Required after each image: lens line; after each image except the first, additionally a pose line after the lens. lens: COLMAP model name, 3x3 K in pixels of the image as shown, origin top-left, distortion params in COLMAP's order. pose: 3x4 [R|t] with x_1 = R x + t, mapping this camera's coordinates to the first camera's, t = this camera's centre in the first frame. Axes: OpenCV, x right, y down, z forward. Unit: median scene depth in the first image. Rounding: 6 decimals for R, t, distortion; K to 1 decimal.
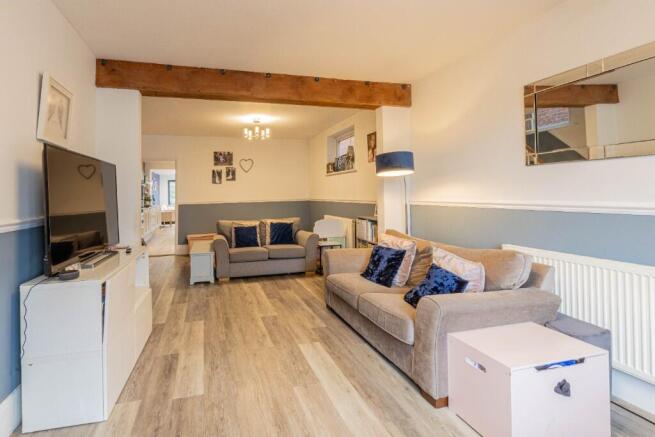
lens RADIAL K [[307.6, 0, 300.2], [0, 307.6, 191.2], [0, 0, 1]] dist [0.001880, -0.000364]
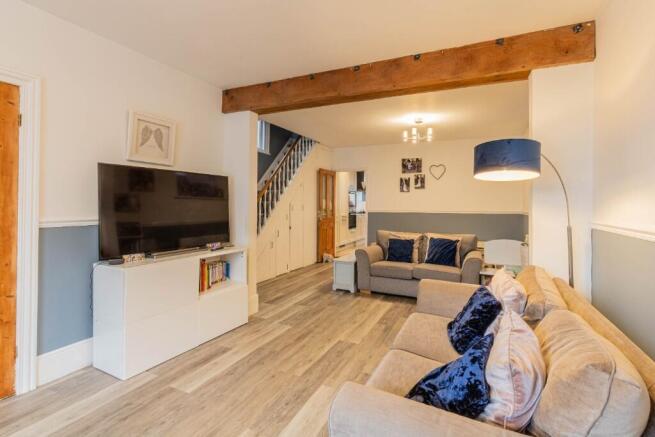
lens RADIAL K [[307.6, 0, 333.0], [0, 307.6, 202.9], [0, 0, 1]] dist [0.001880, -0.000364]
pose [[0.776191, 0.023304, -0.630067, 0.385596], [-0.015687, 0.999721, 0.017651, -0.008805], [0.630302, -0.003817, 0.776340, 0.267774]]
